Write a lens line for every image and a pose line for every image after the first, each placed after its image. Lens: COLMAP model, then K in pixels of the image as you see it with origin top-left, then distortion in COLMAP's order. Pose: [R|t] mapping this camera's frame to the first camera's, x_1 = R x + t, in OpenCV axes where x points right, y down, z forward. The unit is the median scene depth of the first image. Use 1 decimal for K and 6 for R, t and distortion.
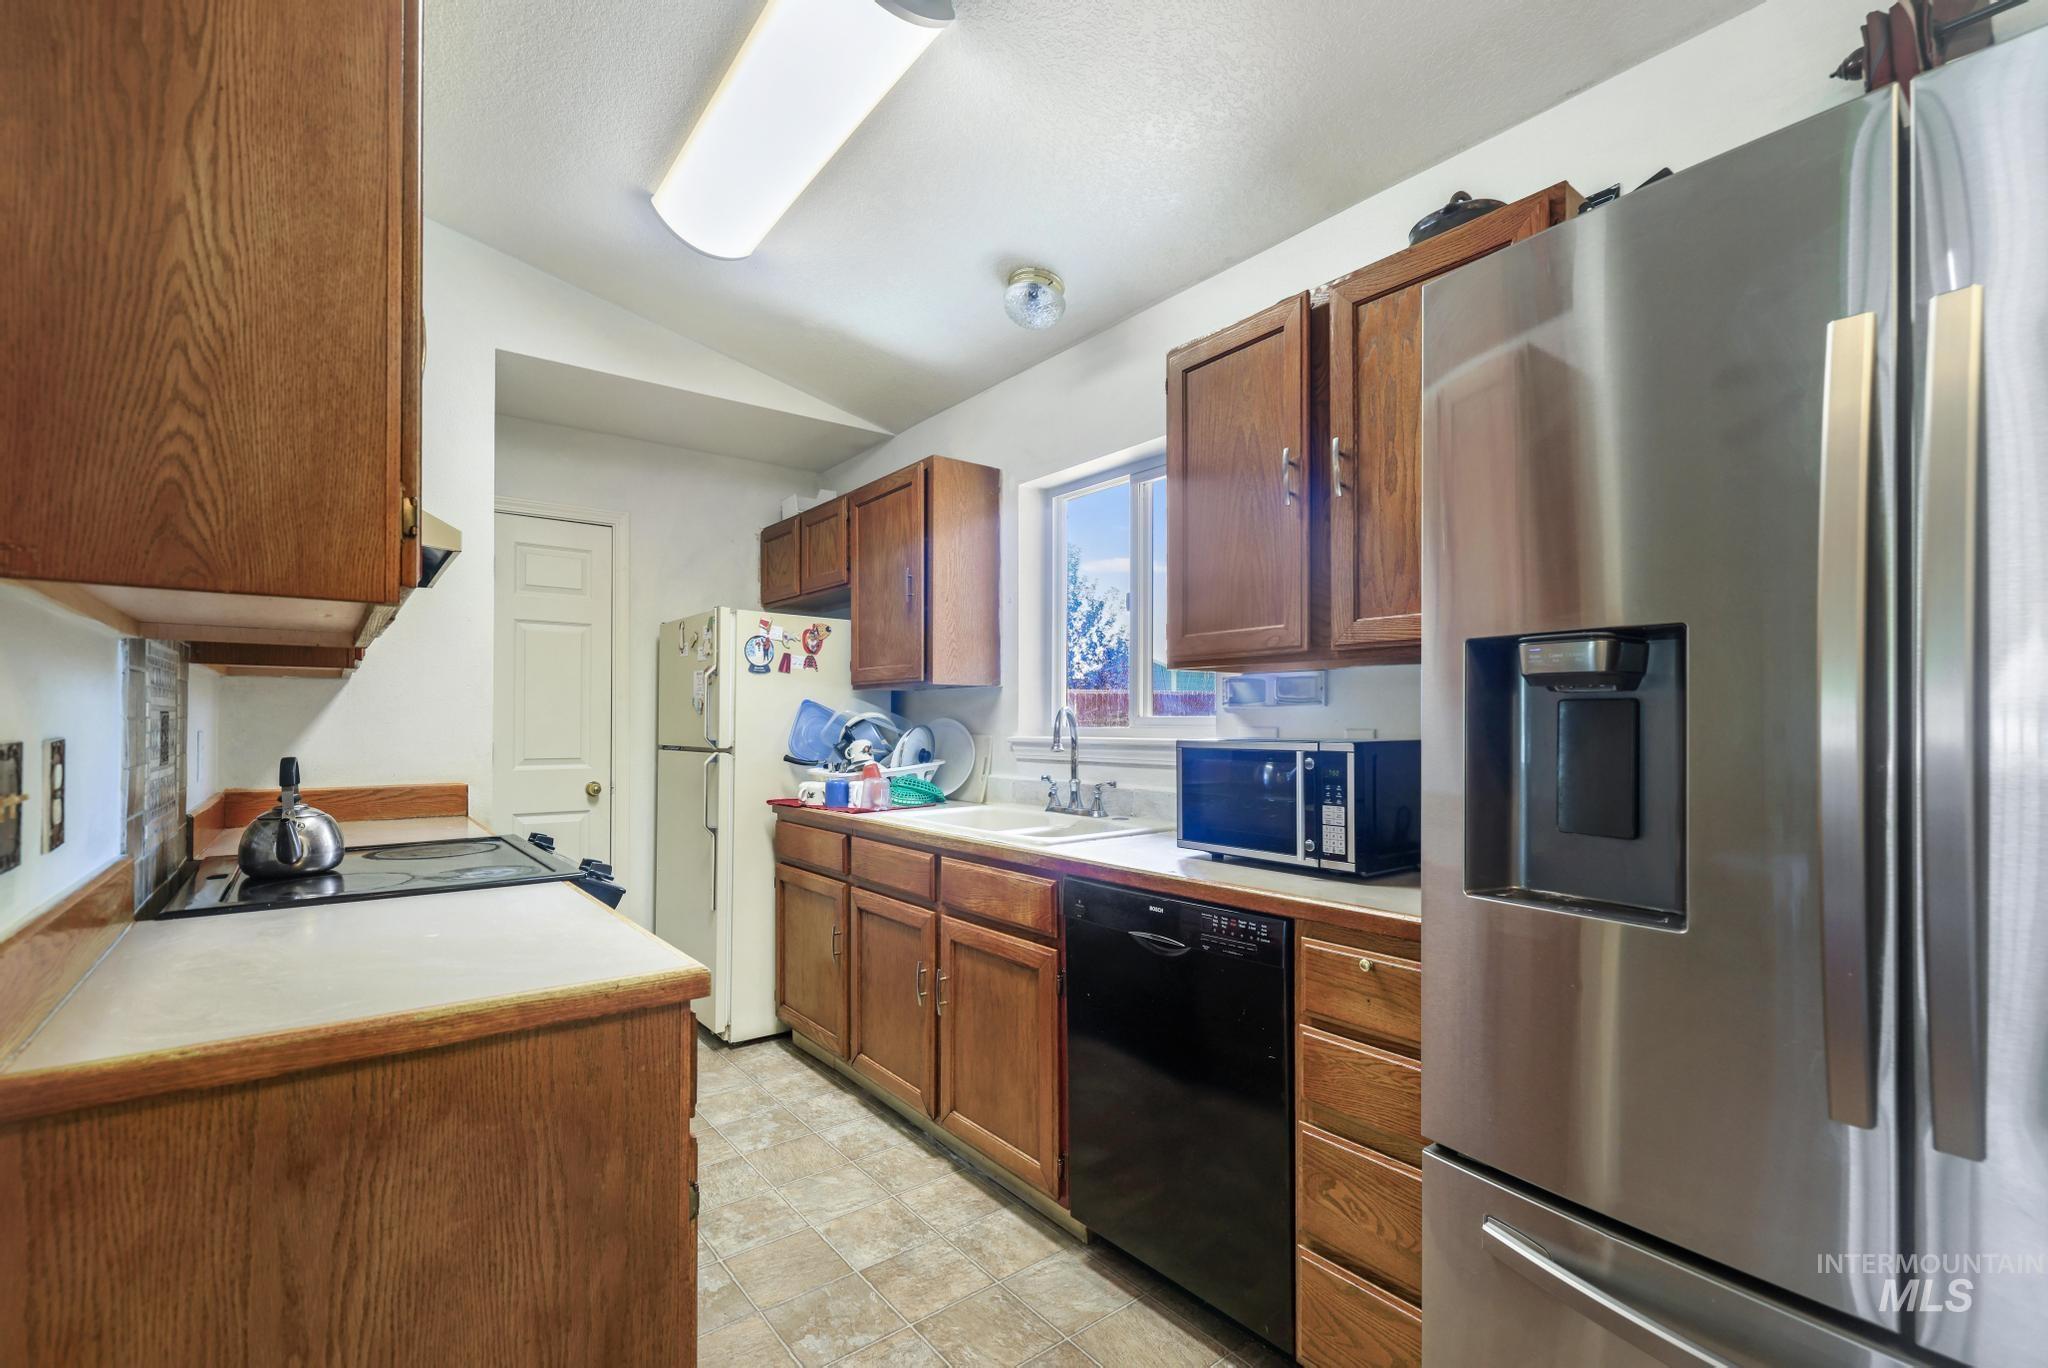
lens RADIAL K [[878.4, 0, 1010.4], [0, 878.4, 727.2], [0, 0, 1]] dist [0.006097, -0.001167]
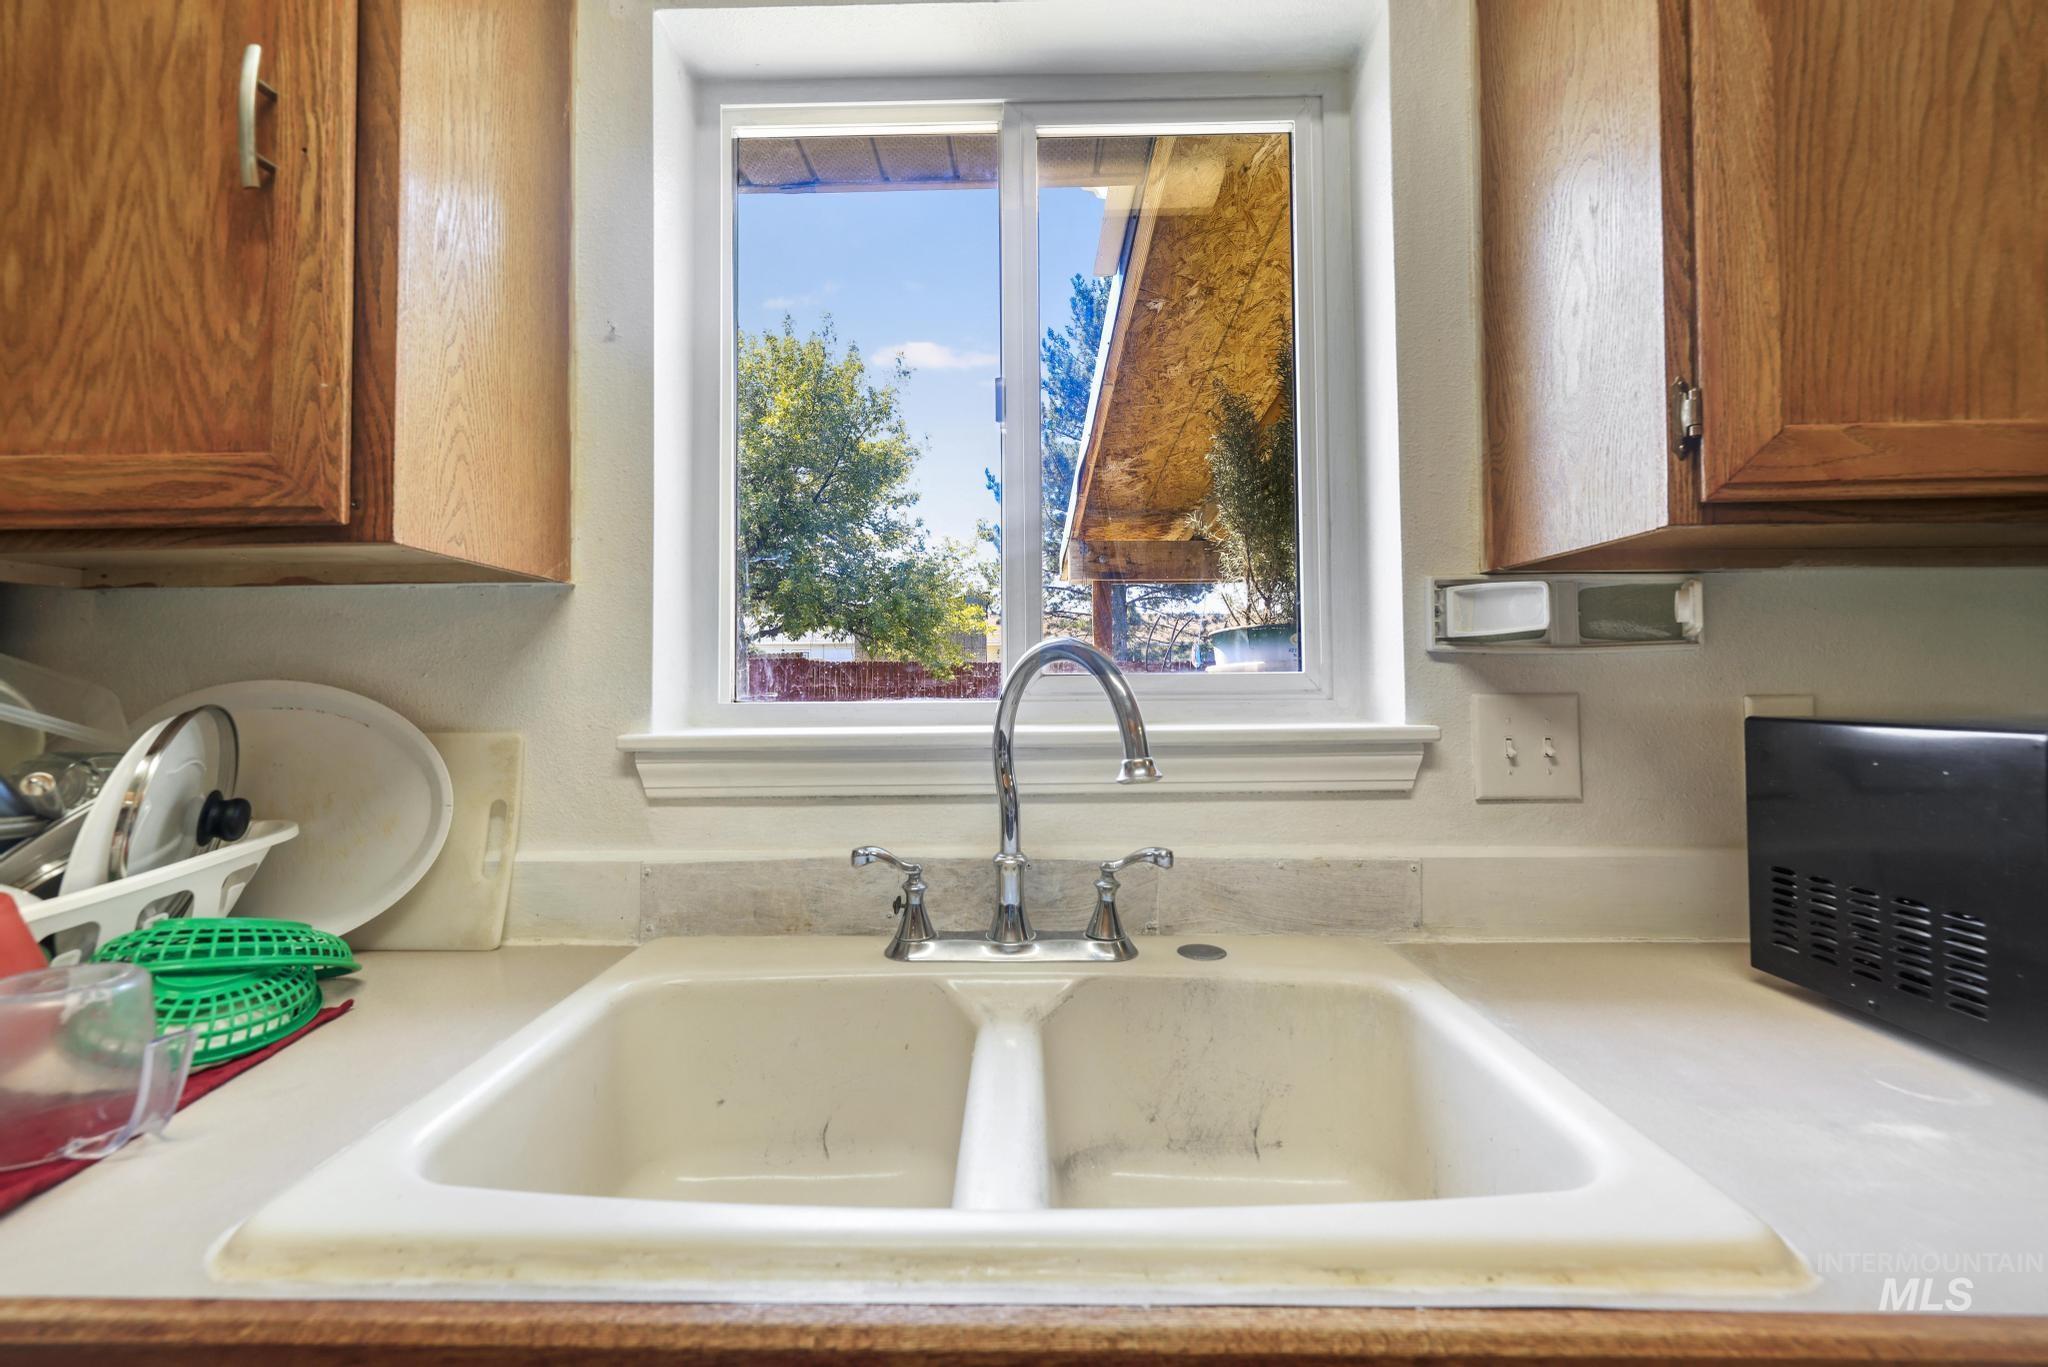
lens RADIAL K [[878.4, 0, 1019.0], [0, 878.4, 670.0], [0, 0, 1]] dist [0.006097, -0.001167]
pose [[0.623875, 0.012250, 0.781428, -0.171697], [0.012729, 0.999585, -0.025832, -0.002821], [-0.781420, 0.026063, 0.623461, 0.696318]]
